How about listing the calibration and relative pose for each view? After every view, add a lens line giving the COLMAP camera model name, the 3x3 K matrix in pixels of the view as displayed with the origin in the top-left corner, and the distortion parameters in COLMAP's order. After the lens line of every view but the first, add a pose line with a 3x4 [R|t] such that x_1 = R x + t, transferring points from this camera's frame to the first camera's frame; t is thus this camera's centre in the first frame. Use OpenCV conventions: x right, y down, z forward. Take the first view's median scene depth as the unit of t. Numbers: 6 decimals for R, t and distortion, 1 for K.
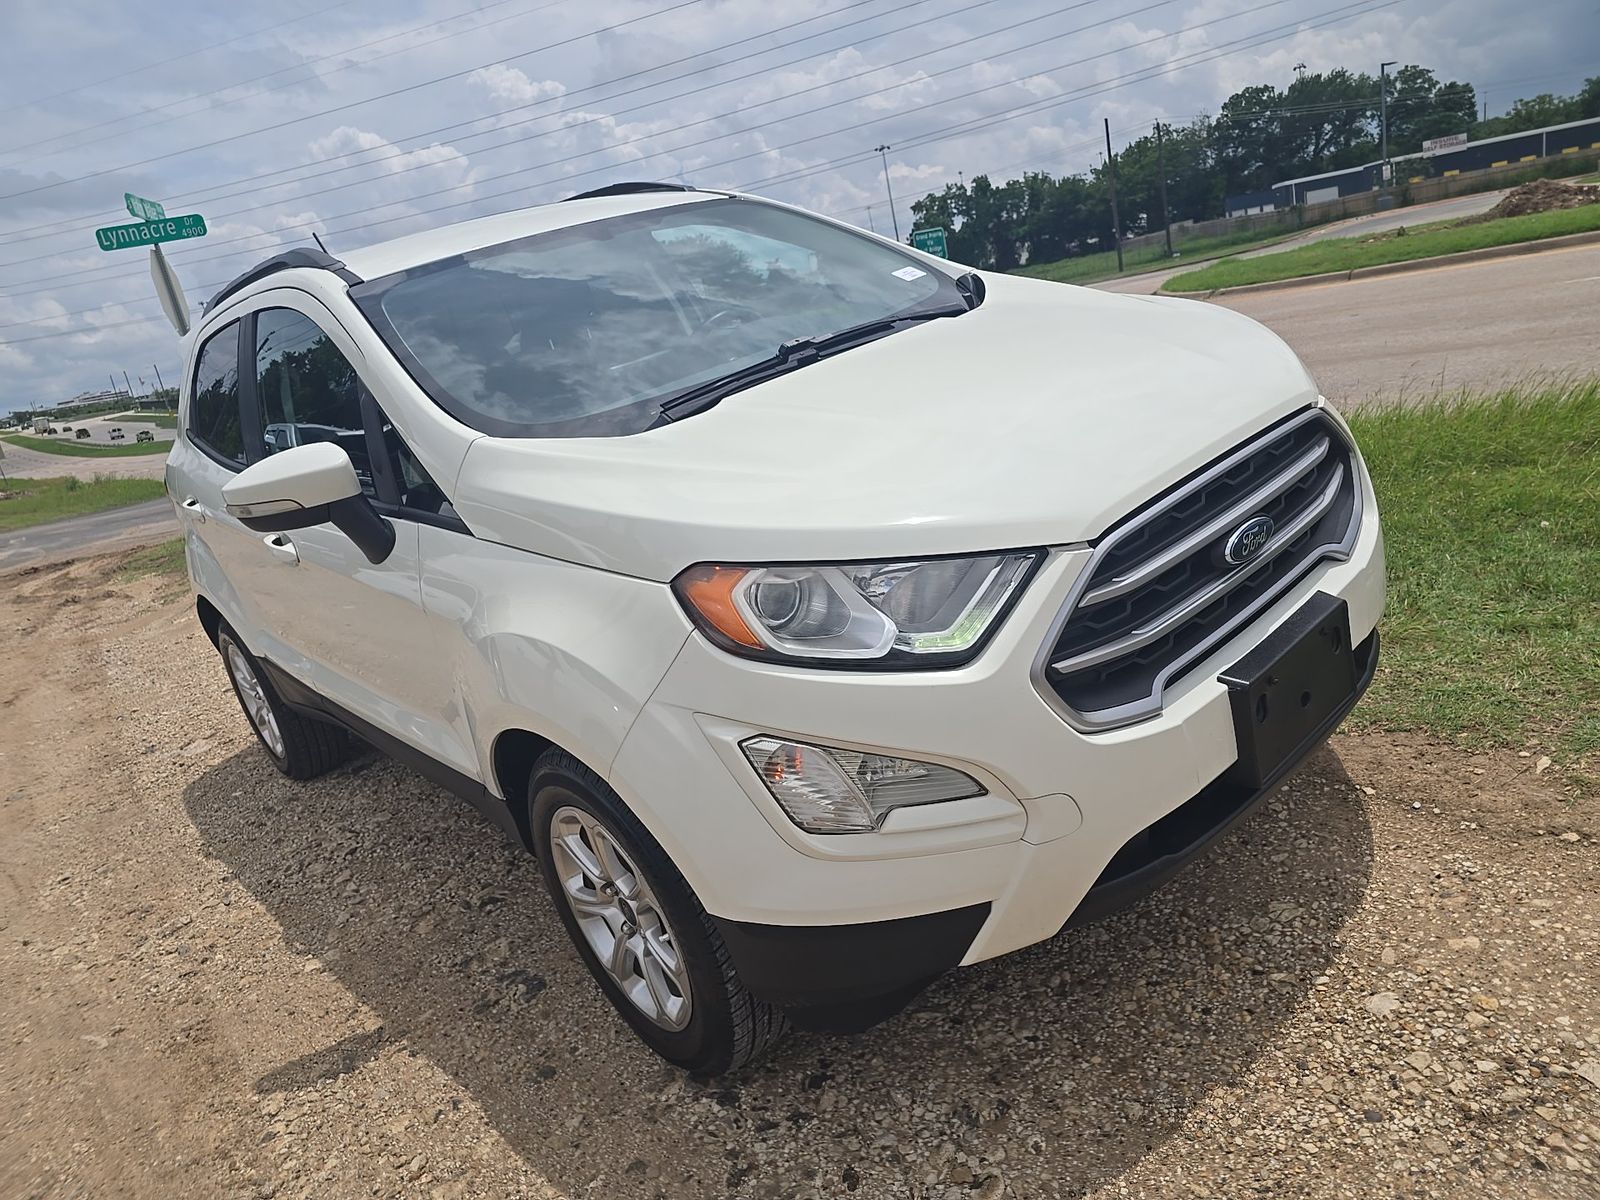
lens RADIAL K [[1086.0, 0, 799.1], [0, 1086.0, 599.5], [0, 0, 1]] dist [0.031101, -0.019613]
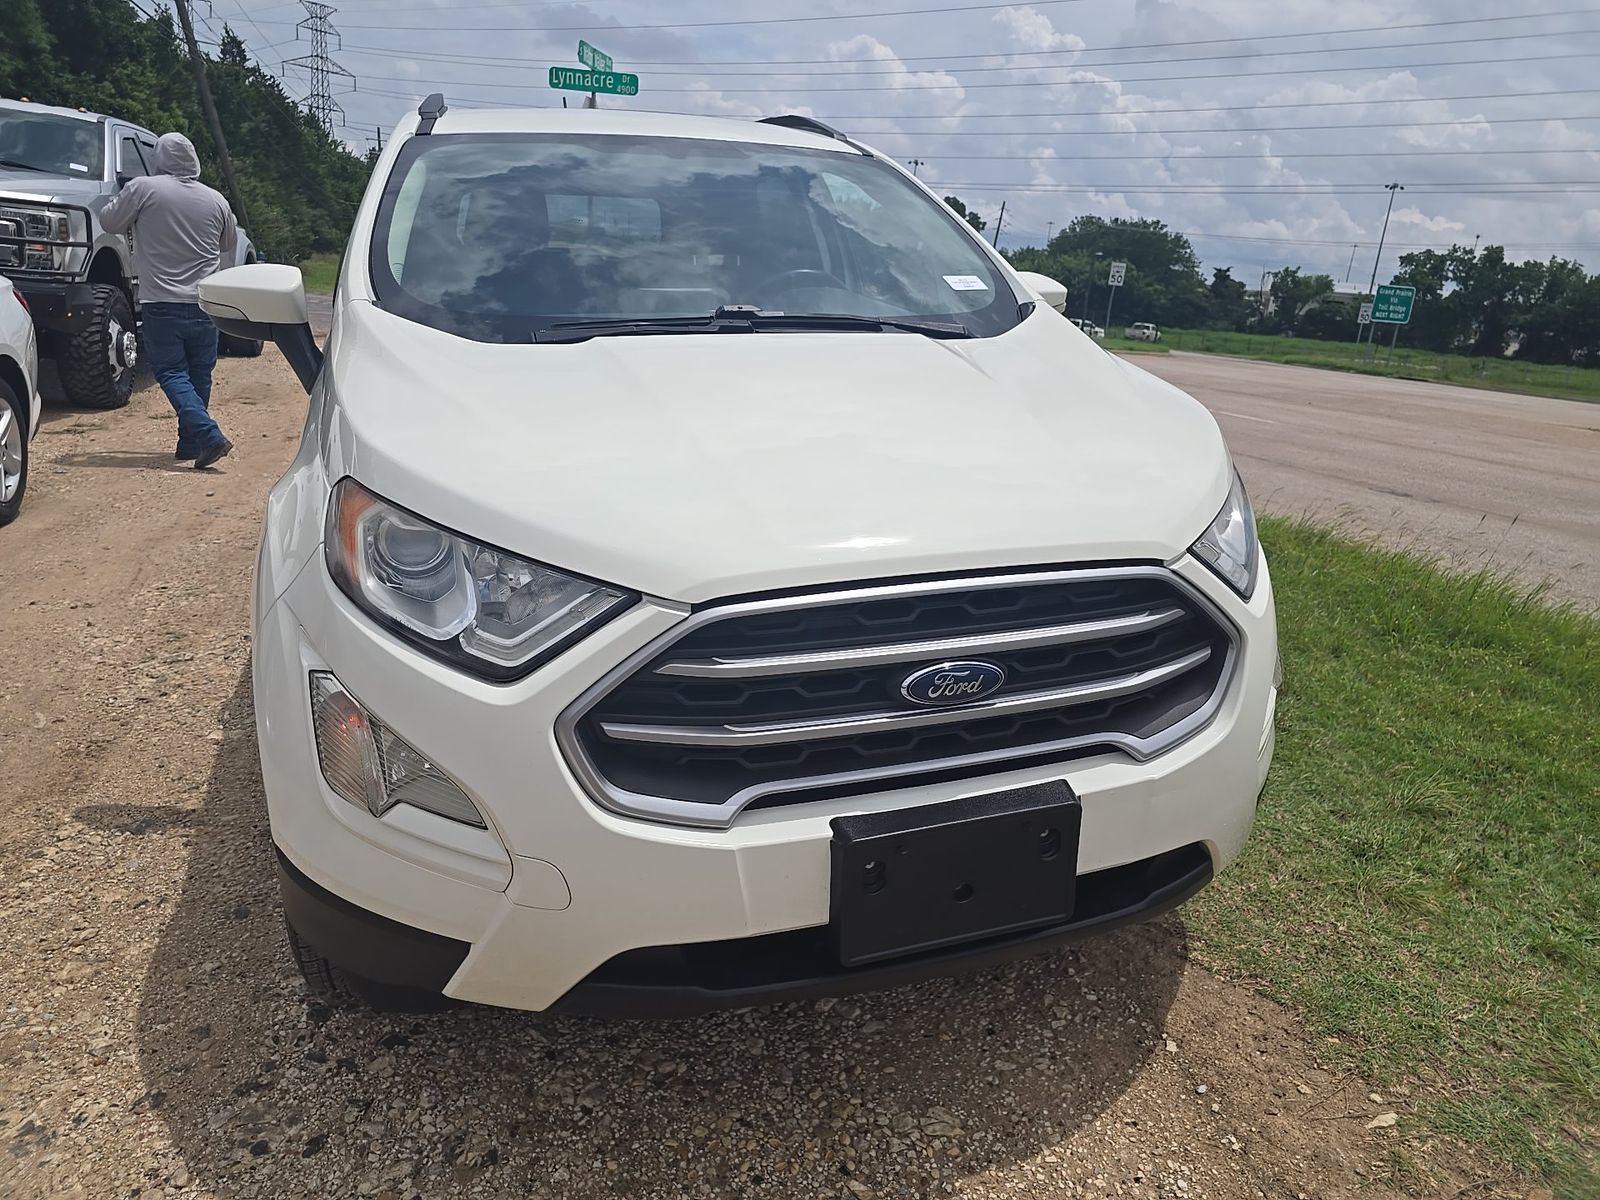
lens RADIAL K [[1086.0, 0, 797.8], [0, 1086.0, 591.9], [0, 0, 1]] dist [0.031101, -0.019613]
pose [[0.892880, 0.360221, -0.270196, 0.440580], [-0.352041, 0.932565, 0.079936, -0.124381], [0.280770, 0.023746, 0.959481, 0.167590]]
